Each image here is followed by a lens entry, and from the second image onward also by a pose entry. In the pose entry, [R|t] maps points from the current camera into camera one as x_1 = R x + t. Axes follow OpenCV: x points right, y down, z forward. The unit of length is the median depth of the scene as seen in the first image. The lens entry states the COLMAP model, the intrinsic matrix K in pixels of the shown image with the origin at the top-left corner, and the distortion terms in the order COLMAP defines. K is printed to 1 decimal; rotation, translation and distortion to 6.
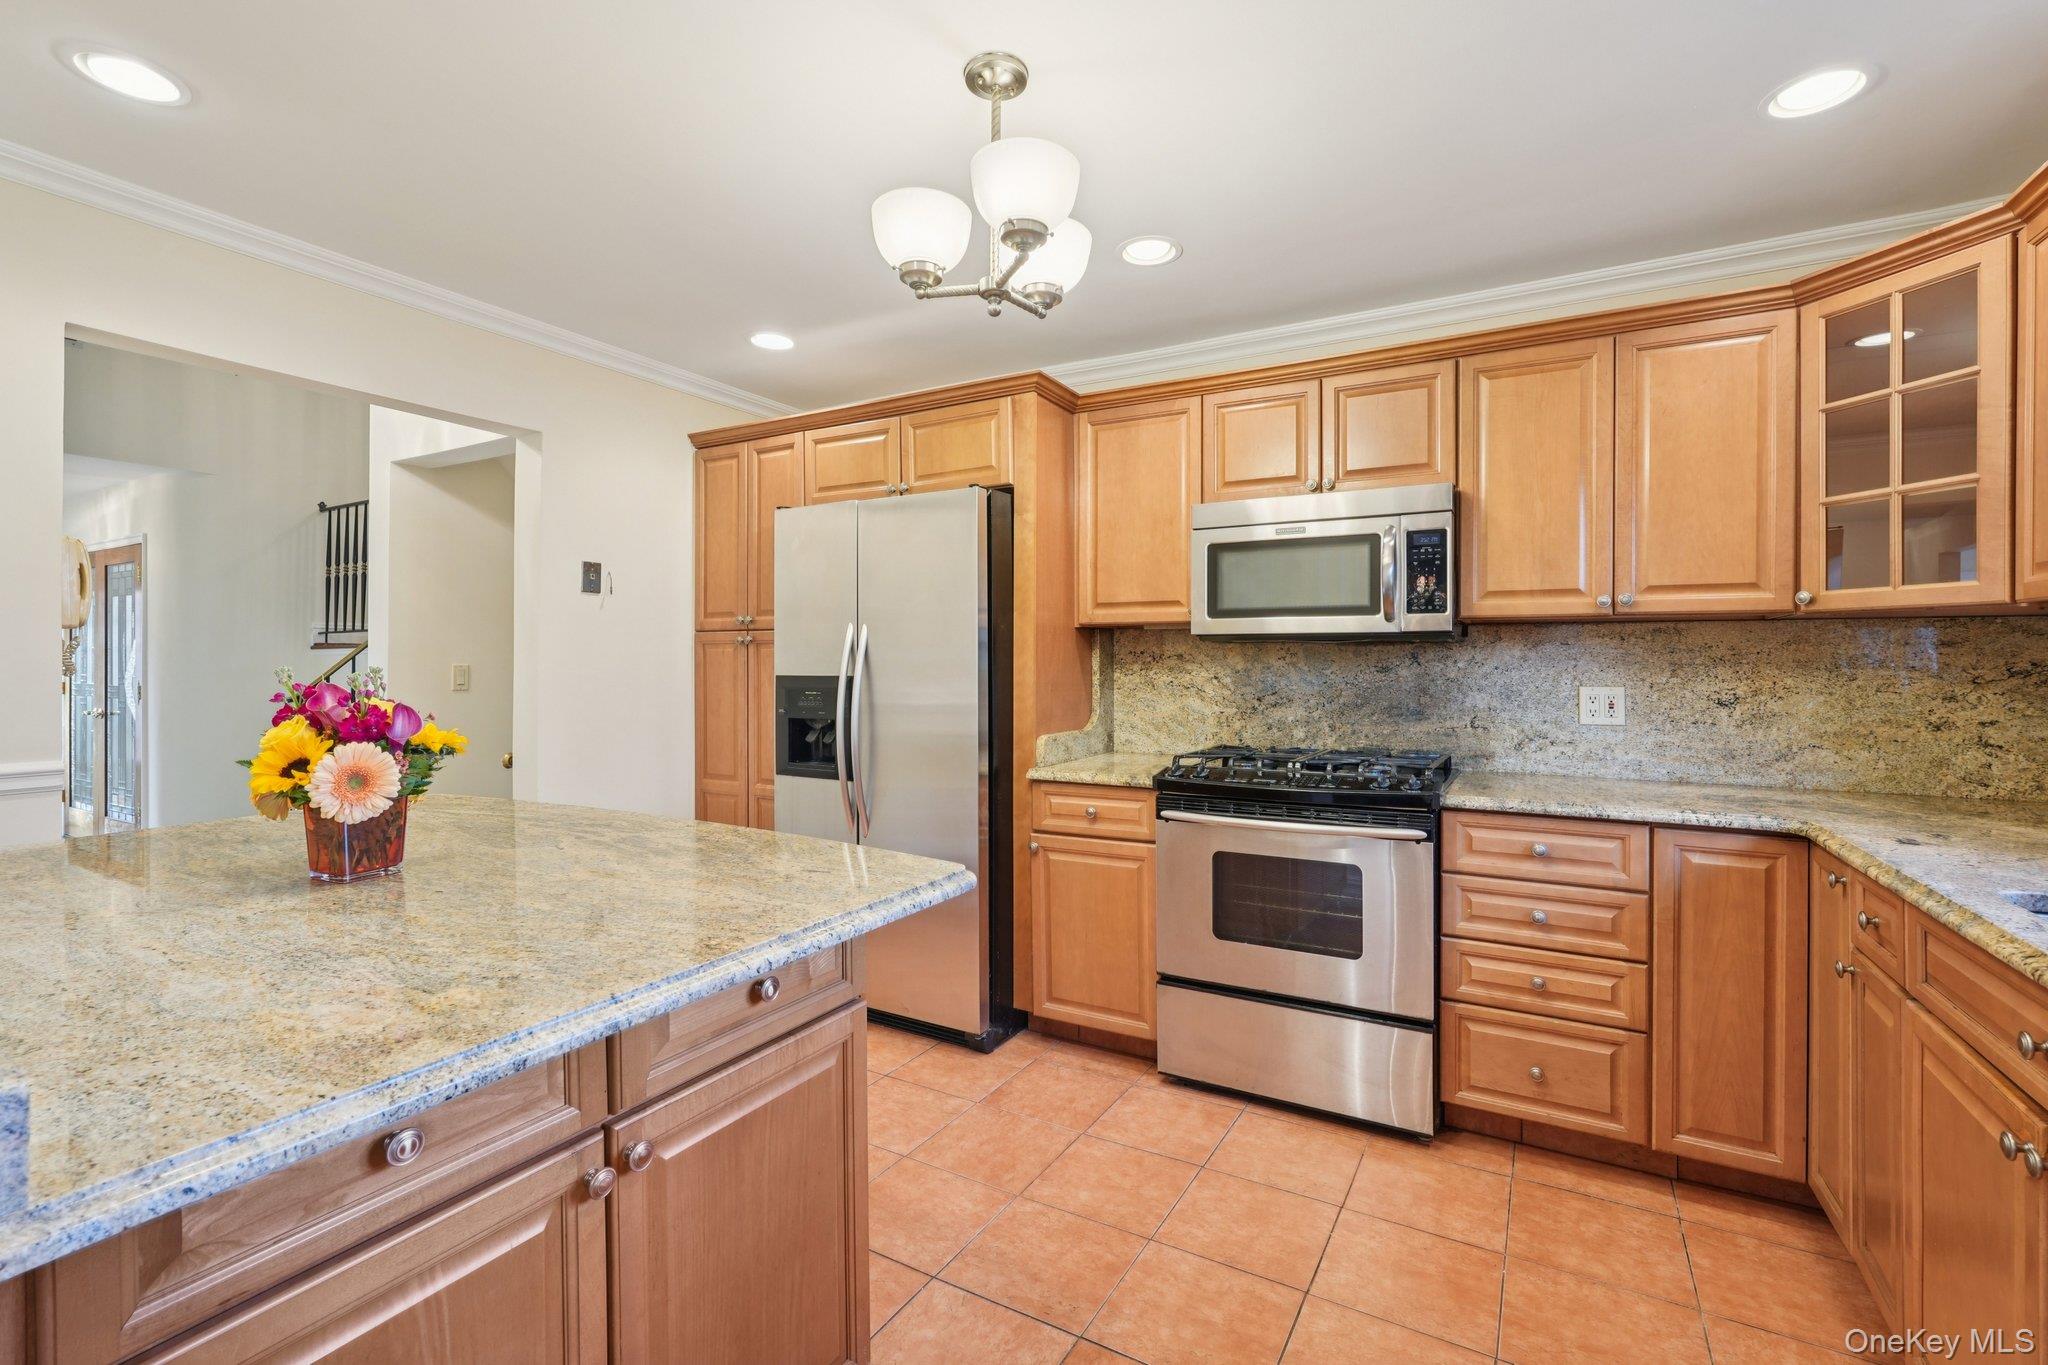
lens RADIAL K [[897.2, 0, 1017.7], [0, 897.2, 667.1], [0, 0, 1]] dist [-0.008139, 0.000192]
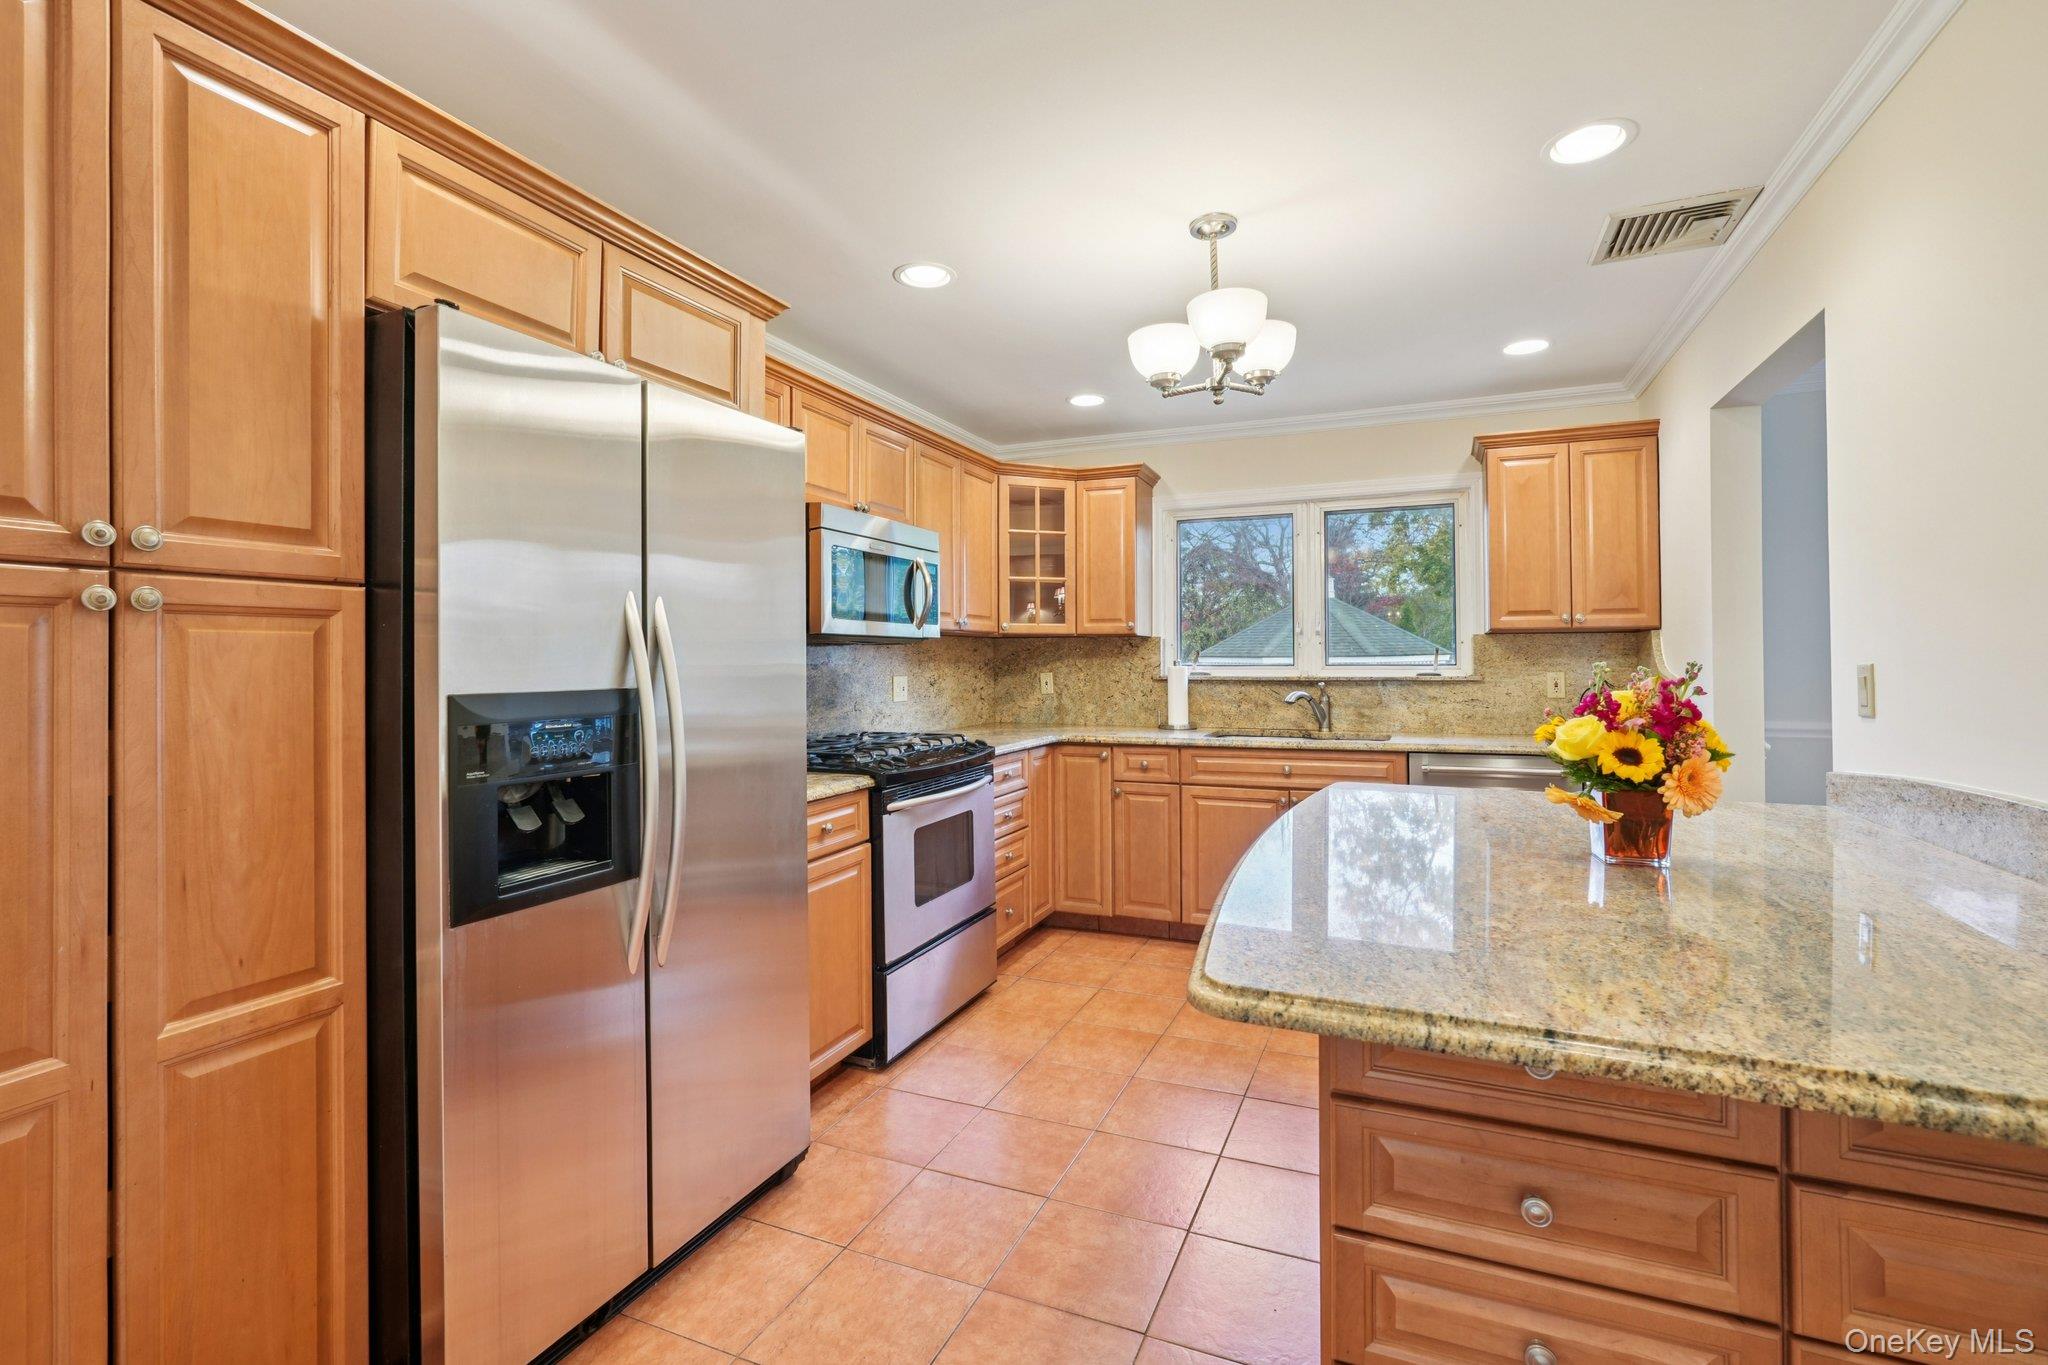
lens RADIAL K [[922.5, 0, 1027.7], [0, 922.5, 654.9], [0, 0, 1]] dist [0.001216, 0.000247]
pose [[-0.121133, 0.003351, 0.992631, -1.137054], [0.009677, 0.999951, -0.002195, -0.010588], [-0.992589, 0.009339, -0.121160, 1.206837]]
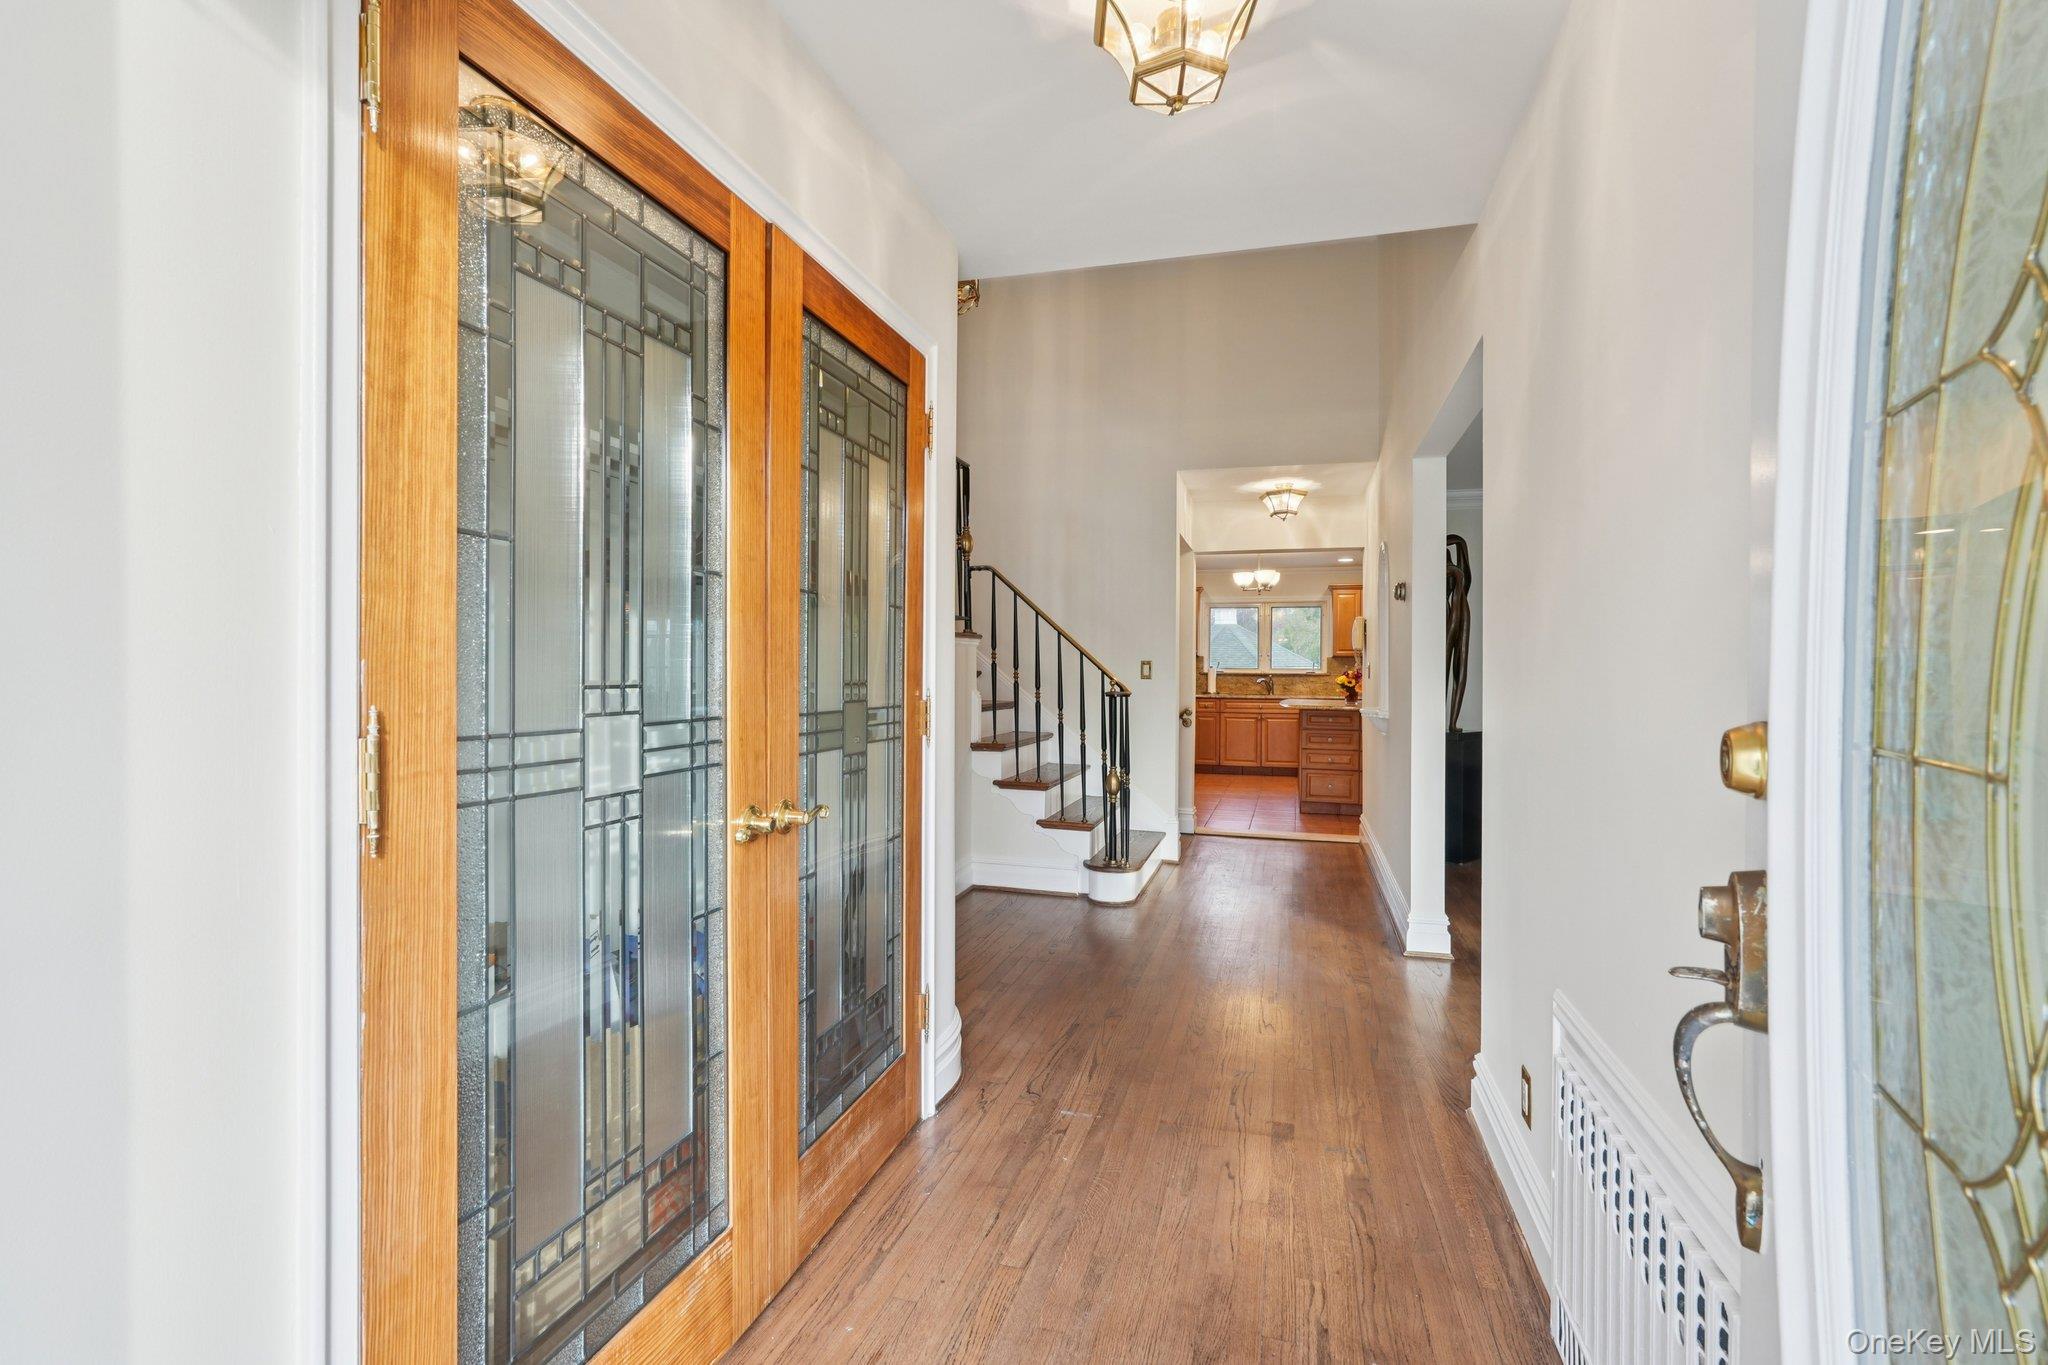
lens RADIAL K [[897.2, 0, 1017.7], [0, 897.2, 667.1], [0, 0, 1]] dist [-0.008139, 0.000192]
pose [[-0.227943, -0.003921, 0.973667, -3.806019], [-0.006290, 0.999977, 0.002555, 0.001855], [-0.973654, -0.005542, -0.227962, 2.865139]]
